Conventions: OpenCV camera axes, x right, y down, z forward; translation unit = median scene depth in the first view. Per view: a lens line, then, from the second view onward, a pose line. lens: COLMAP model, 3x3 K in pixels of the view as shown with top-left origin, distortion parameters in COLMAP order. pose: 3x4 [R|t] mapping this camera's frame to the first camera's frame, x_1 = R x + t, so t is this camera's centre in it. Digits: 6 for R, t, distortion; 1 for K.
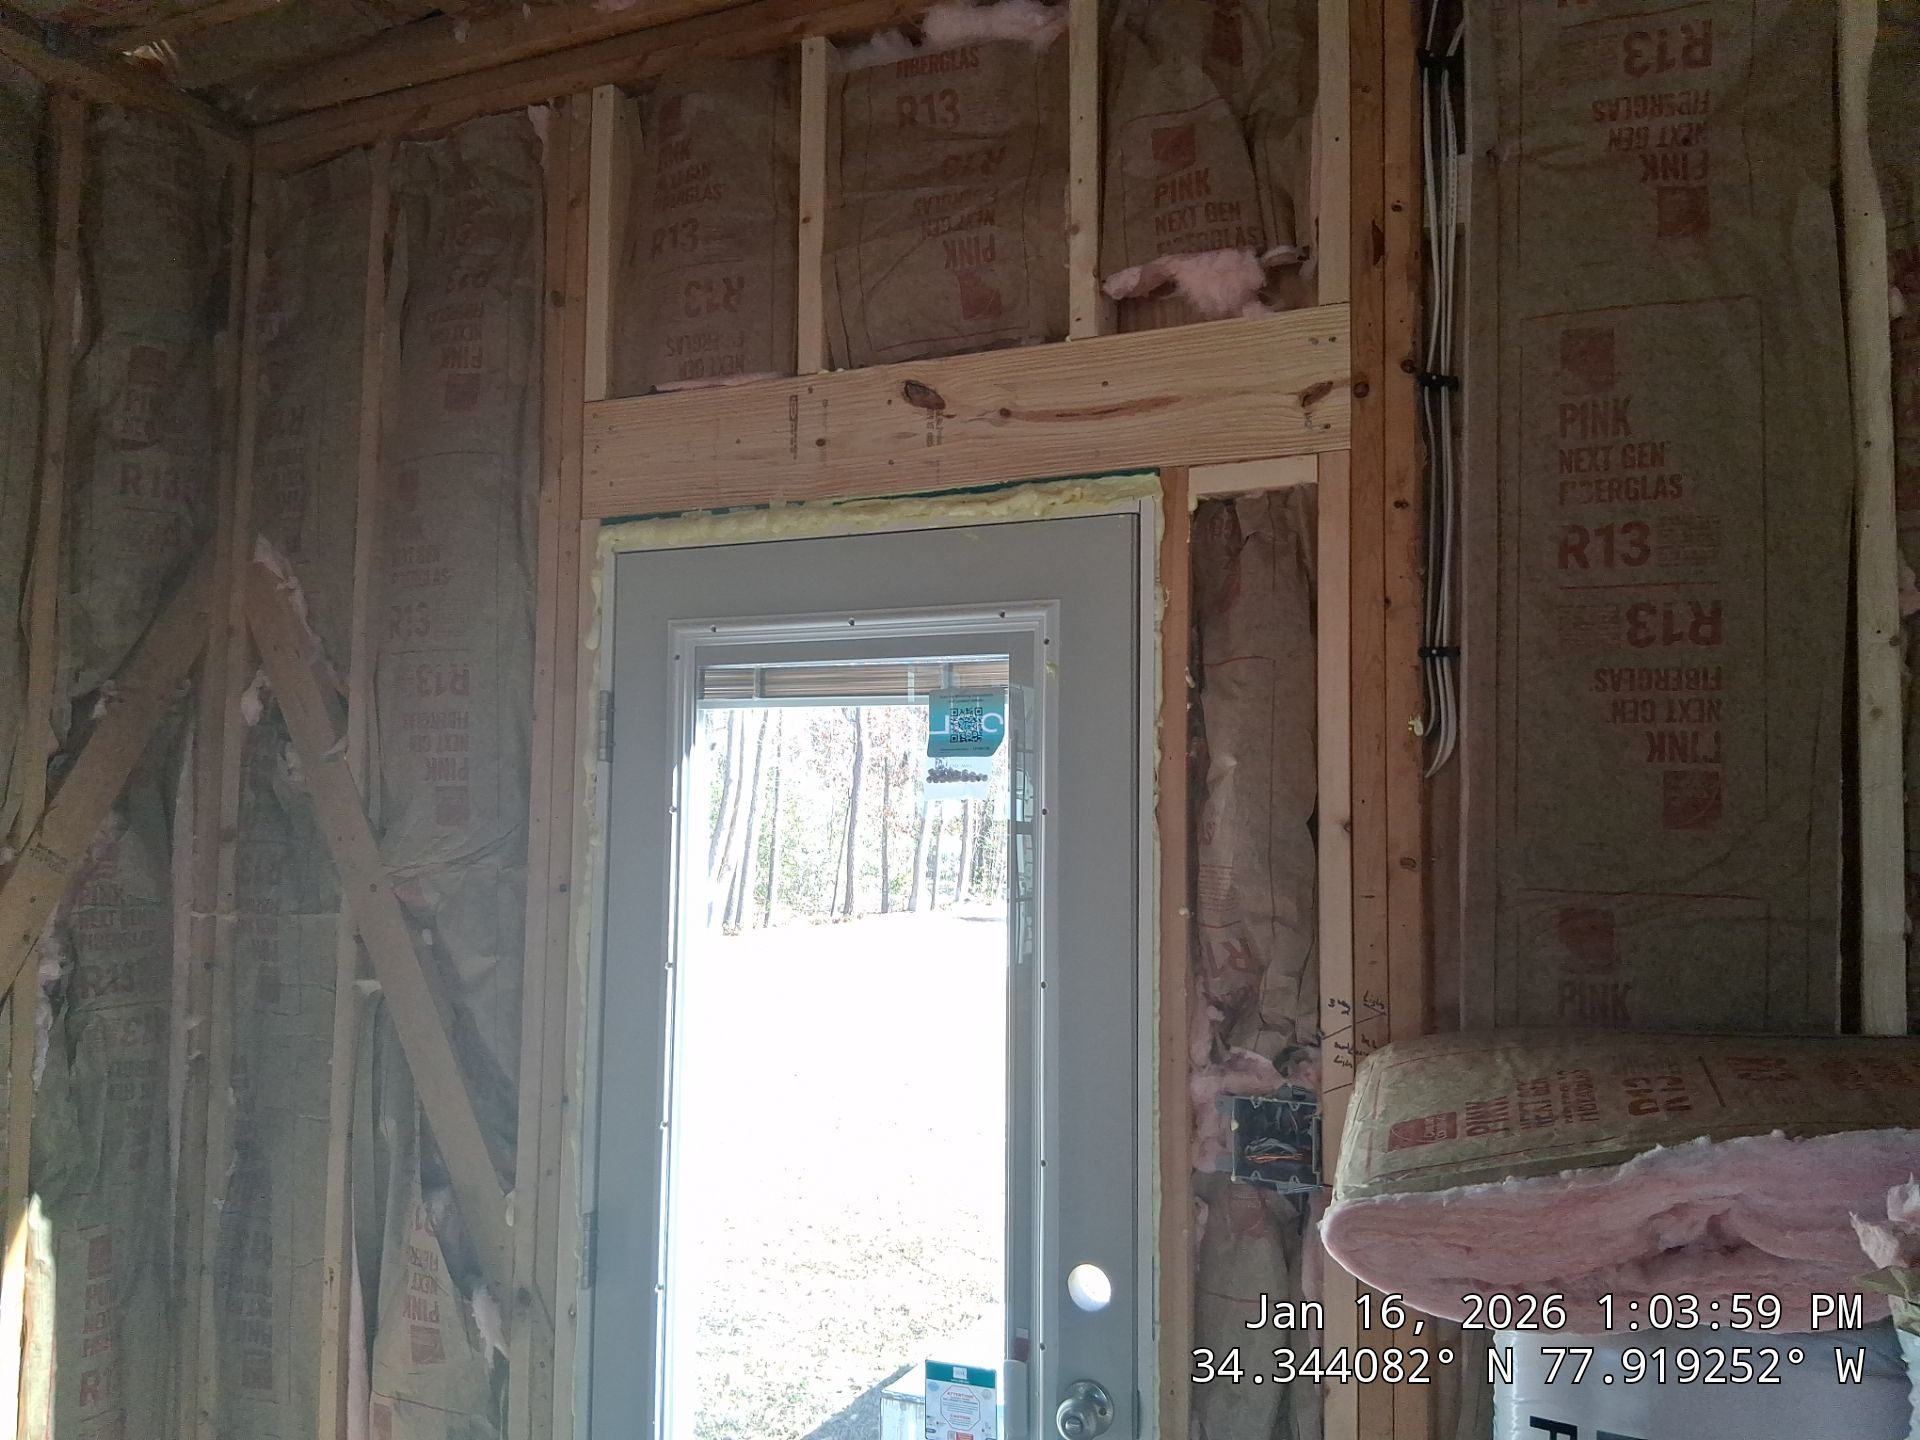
lens RADIAL K [[1454.4, 0, 906.9], [0, 1454.4, 739.7], [0, 0, 1]] dist [0.098397, -0.182781]
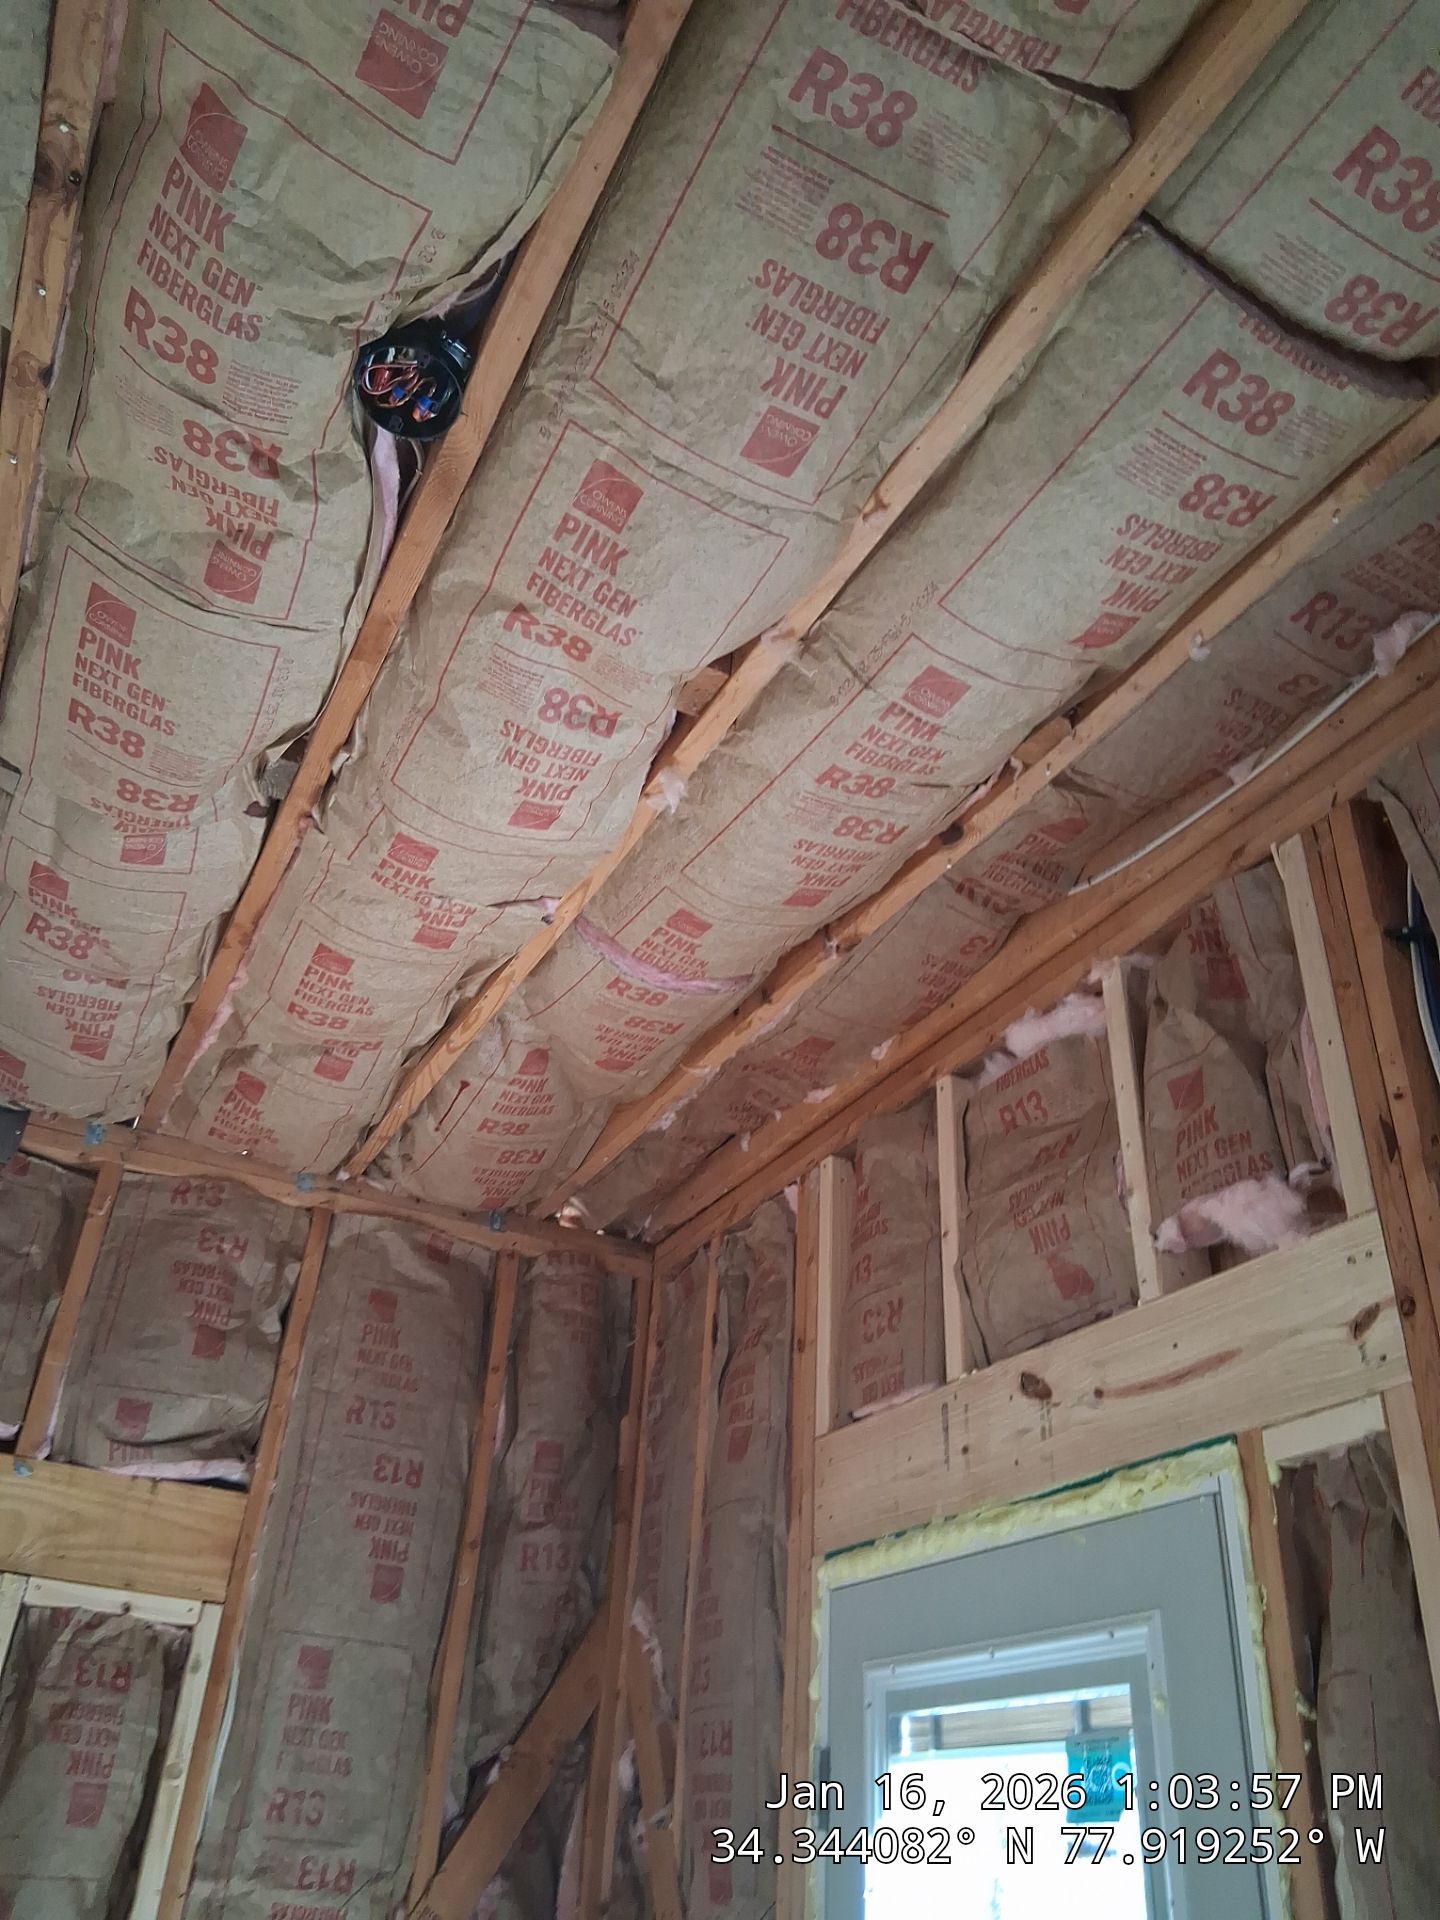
lens RADIAL K [[1457.8, 0, 720.0], [0, 1457.8, 960.0], [0, 0, 1]] dist [0.116531, -0.212047]
pose [[0.766324, -0.318337, -0.558040, 0.452504], [-0.008133, 0.863730, -0.503889, 0.011253], [0.642403, 0.390680, 0.659308, 0.113648]]
